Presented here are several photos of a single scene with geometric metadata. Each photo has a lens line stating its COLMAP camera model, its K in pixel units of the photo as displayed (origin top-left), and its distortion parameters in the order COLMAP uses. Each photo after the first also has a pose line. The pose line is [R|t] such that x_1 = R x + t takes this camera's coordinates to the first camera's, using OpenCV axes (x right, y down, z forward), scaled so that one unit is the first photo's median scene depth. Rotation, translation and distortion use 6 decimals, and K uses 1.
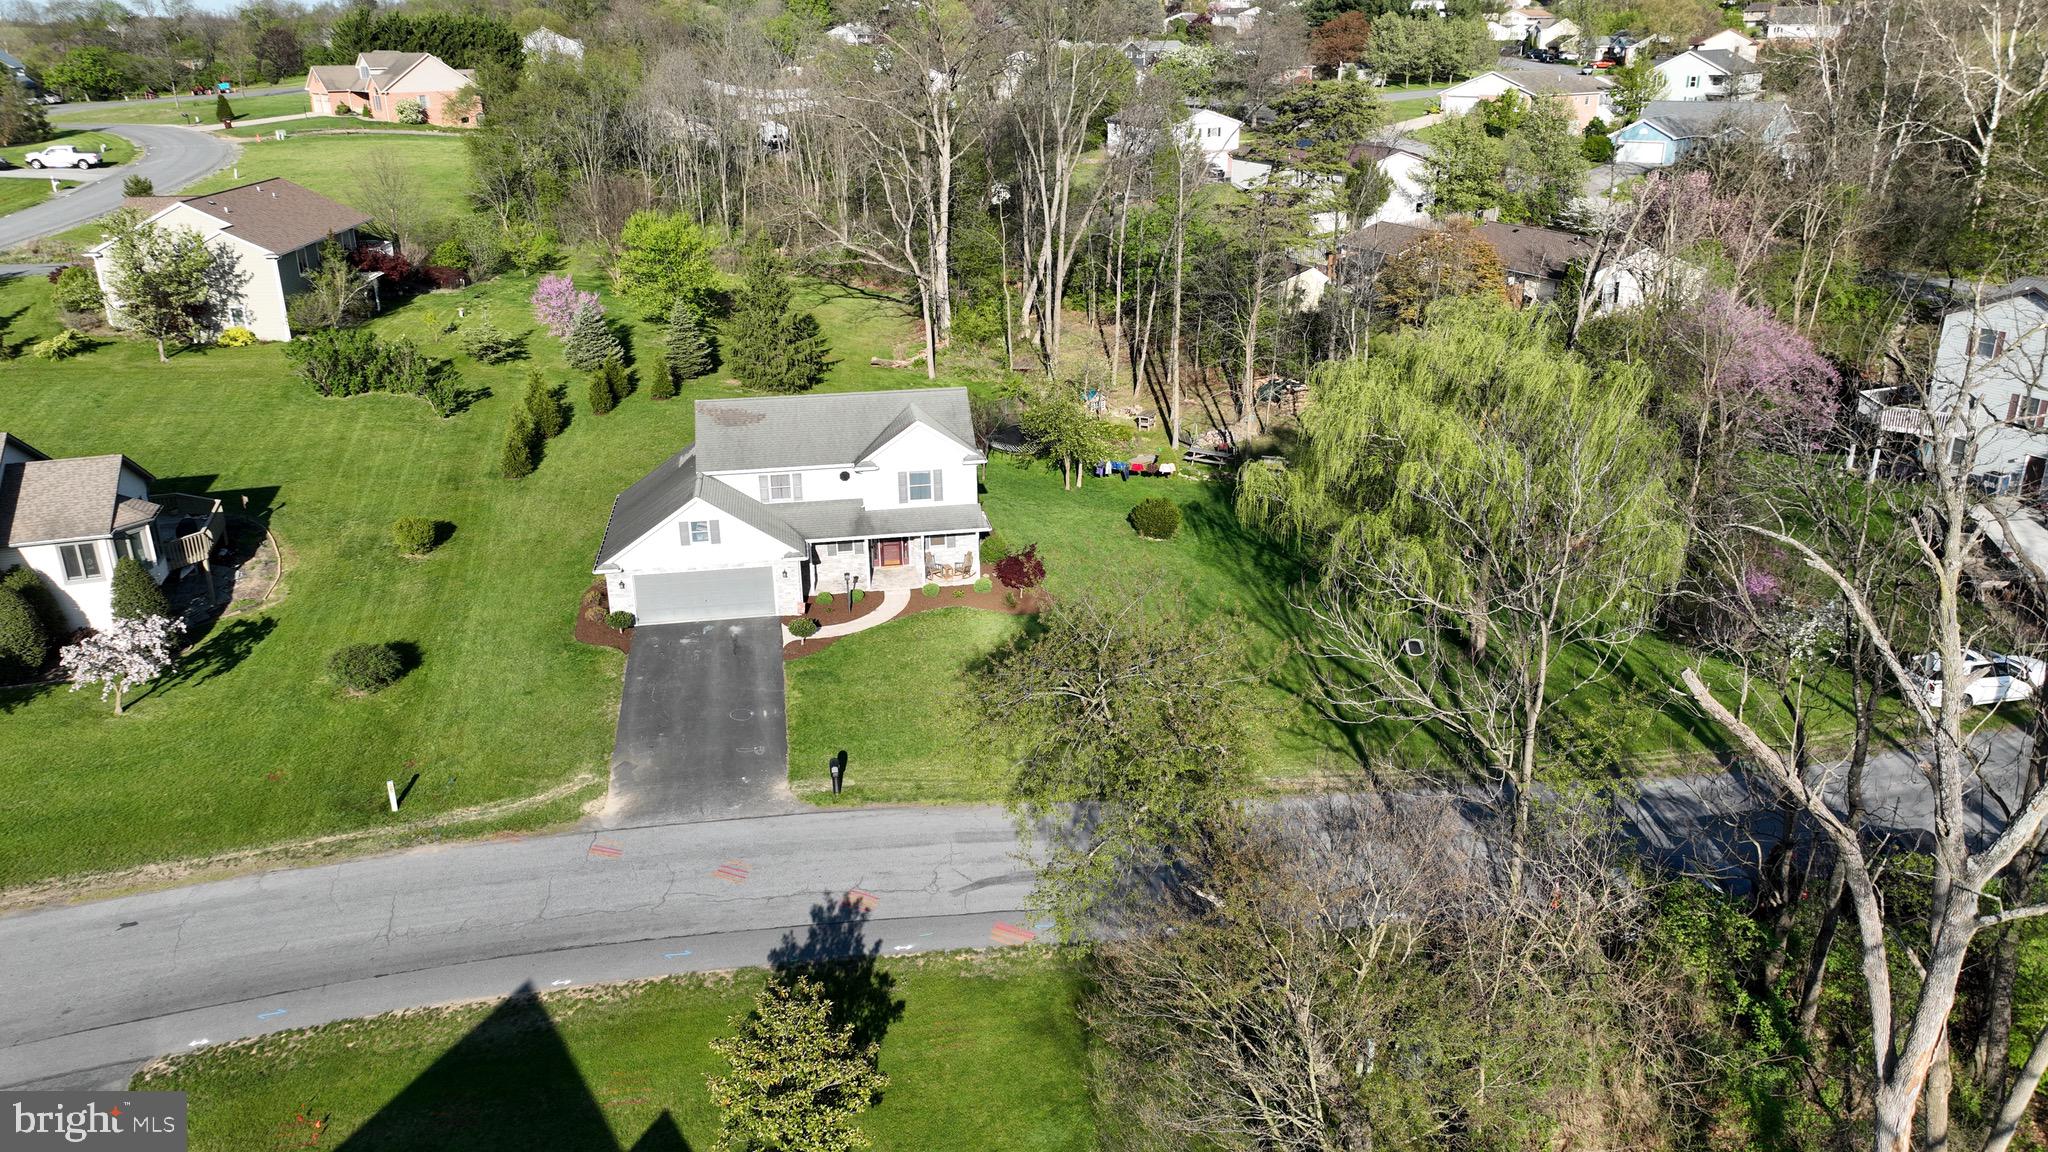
lens RADIAL K [[1450.4, 0, 1024.0], [0, 1450.4, 576.0], [0, 0, 1]] dist [0.010813, 0.003190]
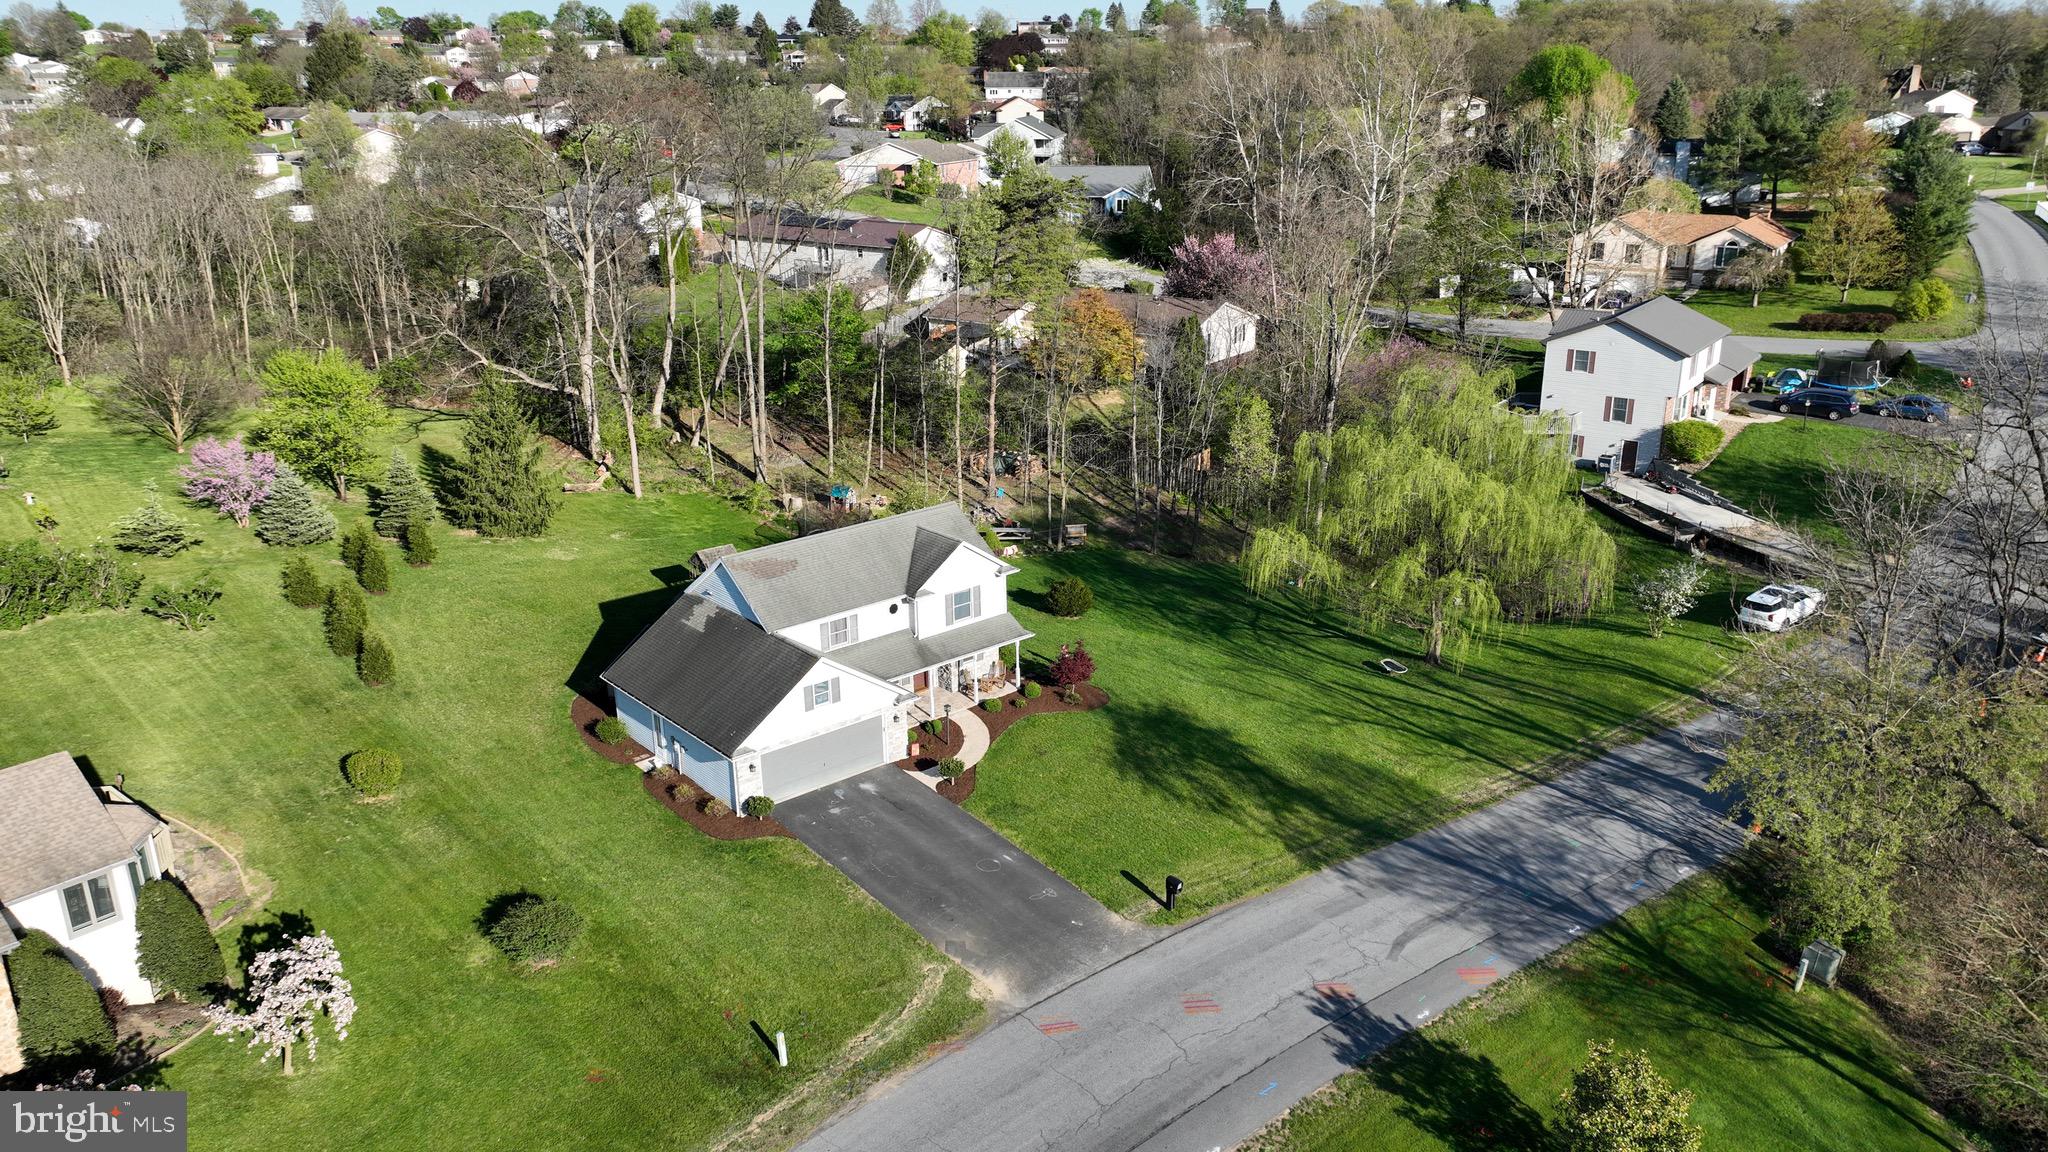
lens RADIAL K [[1494.0, 0, 1031.0], [0, 1494.0, 571.3], [0, 0, 1]] dist [0.004956, 0.007279]
pose [[0.852900, -0.160482, 0.496796, -0.570135], [0.181084, 0.983444, 0.006801, -0.089045], [-0.489662, 0.084161, 0.867841, 0.097442]]
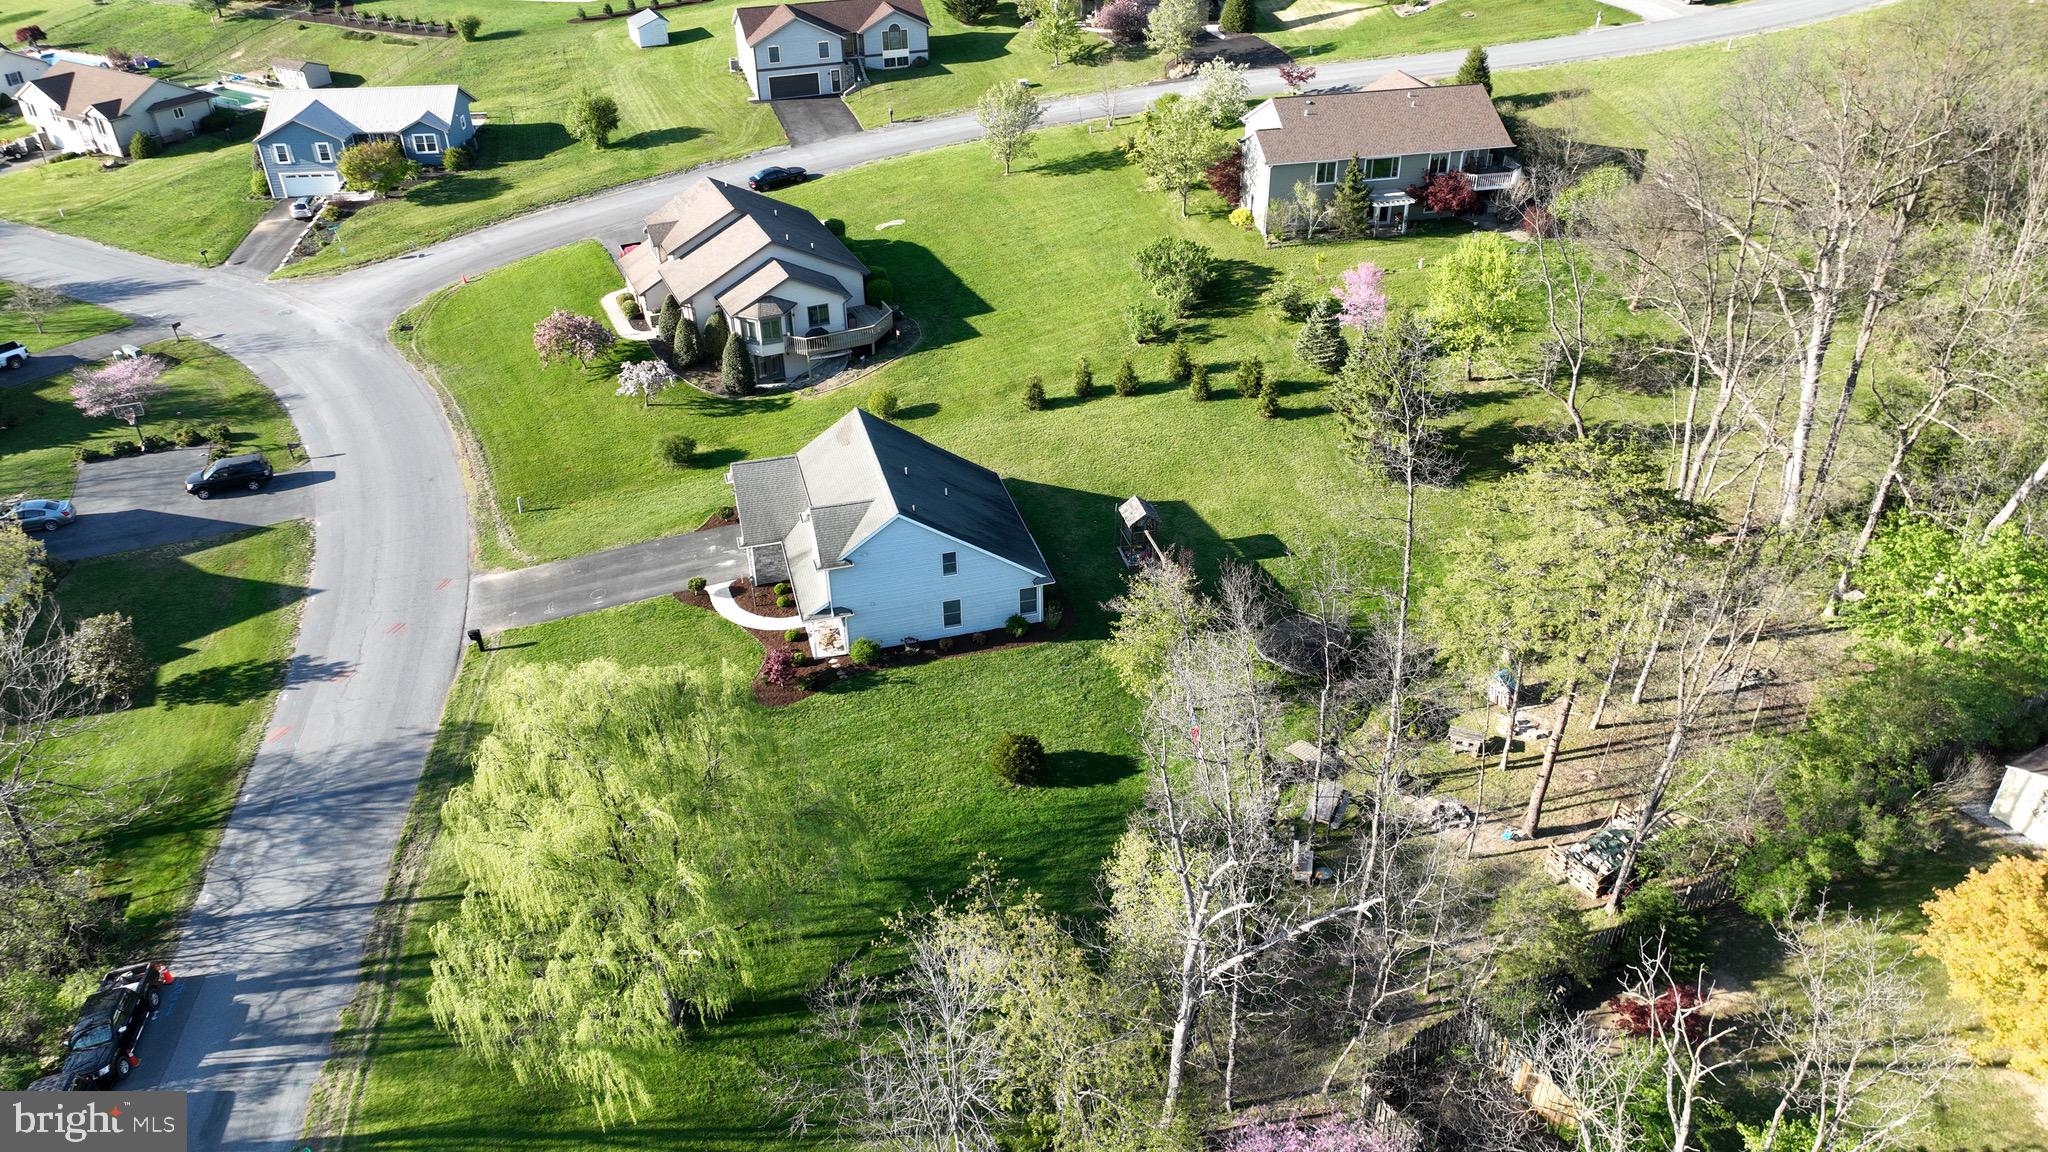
lens RADIAL K [[1494.0, 0, 1031.0], [0, 1494.0, 571.3], [0, 0, 1]] dist [0.004956, 0.007279]
pose [[0.102581, 0.533497, -0.839559, 0.989631], [-0.349442, 0.809545, 0.471728, -0.711251], [0.931326, 0.244987, 0.269470, 0.894912]]
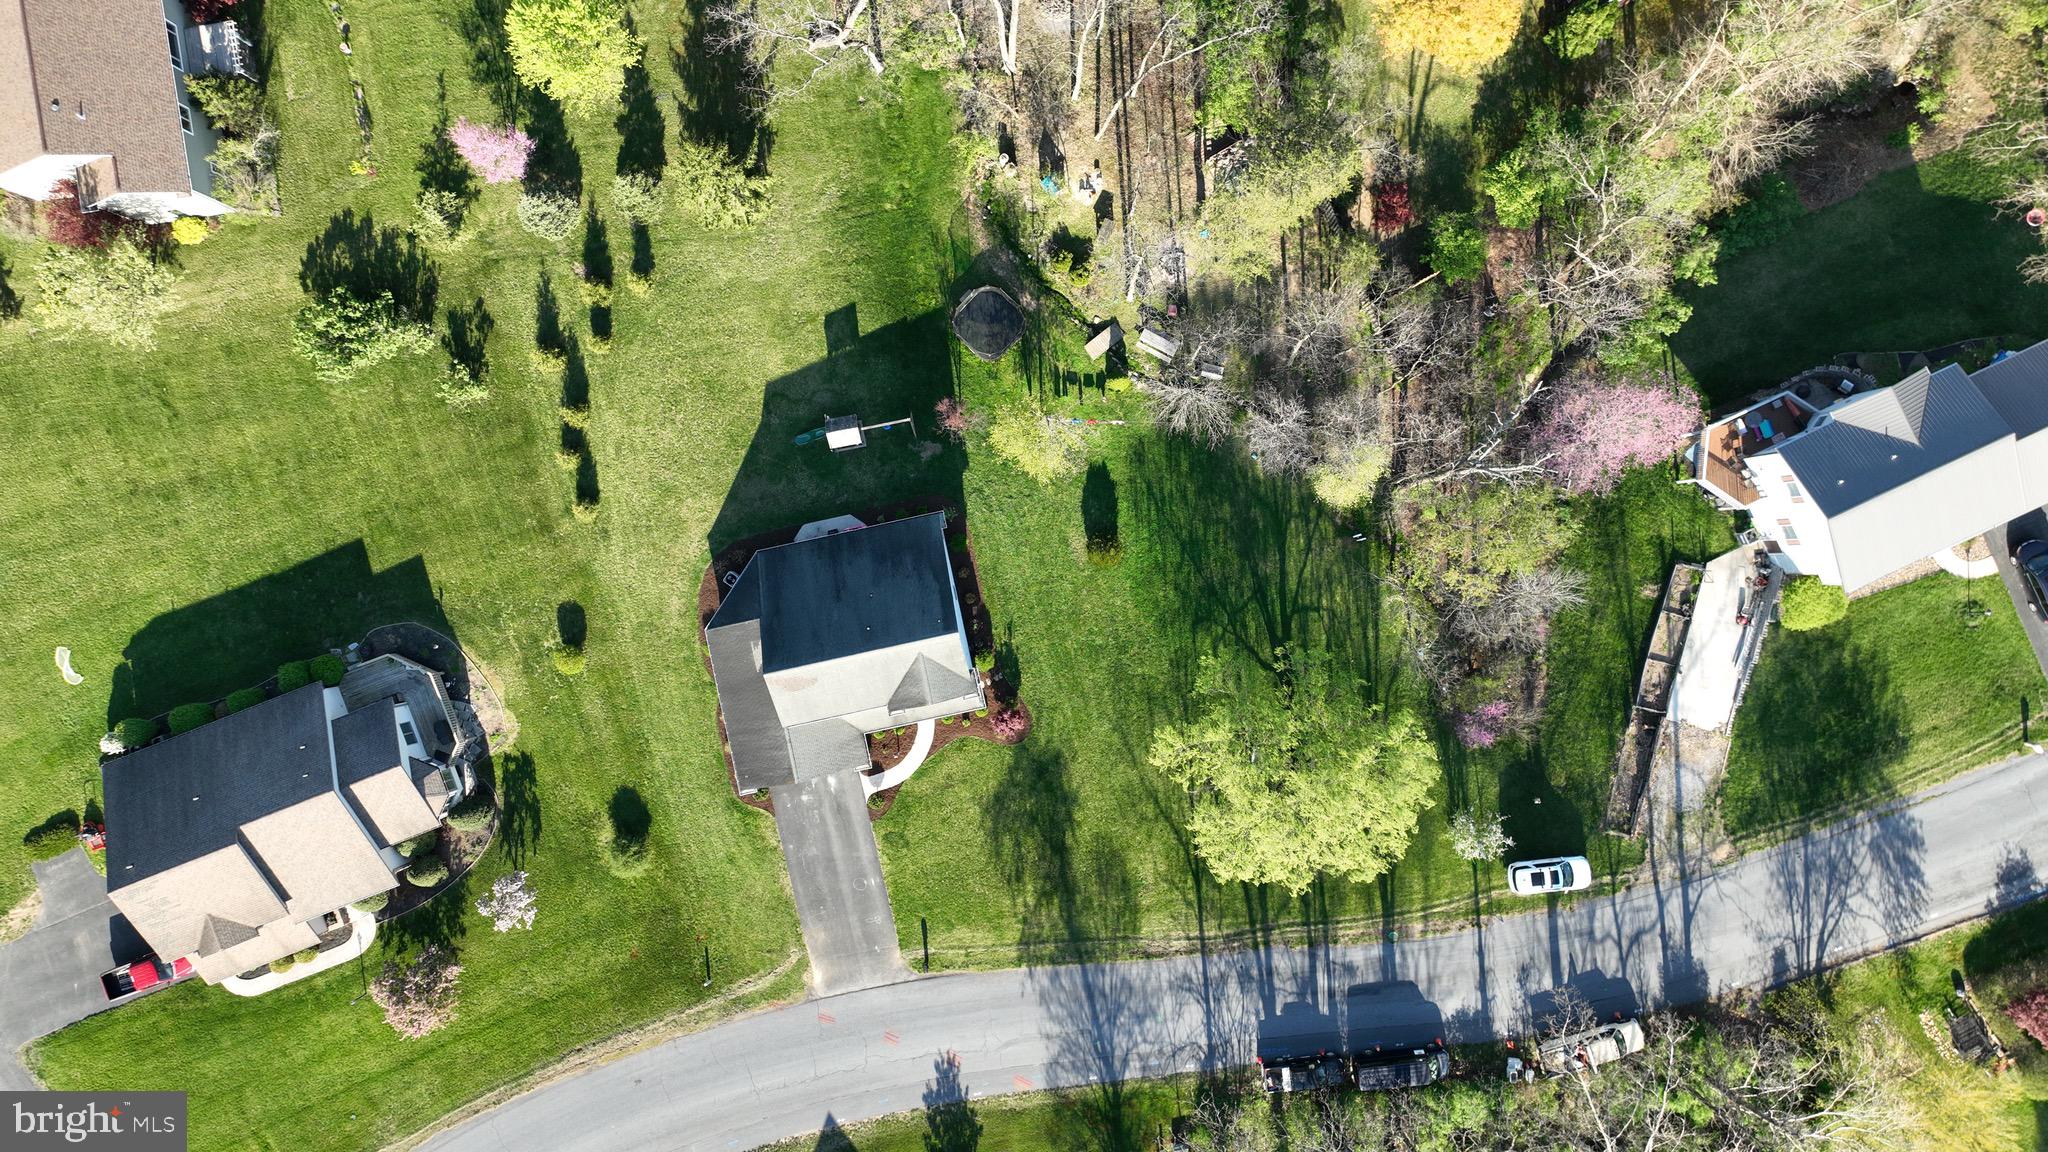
lens RADIAL K [[1450.4, 0, 1024.0], [0, 1450.4, 576.0], [0, 0, 1]] dist [0.010813, 0.003190]
pose [[0.998705, -0.050355, -0.007201, 0.033982], [0.024405, 0.350132, 0.936382, -1.529225], [-0.044630, -0.935346, 0.350907, 0.648177]]
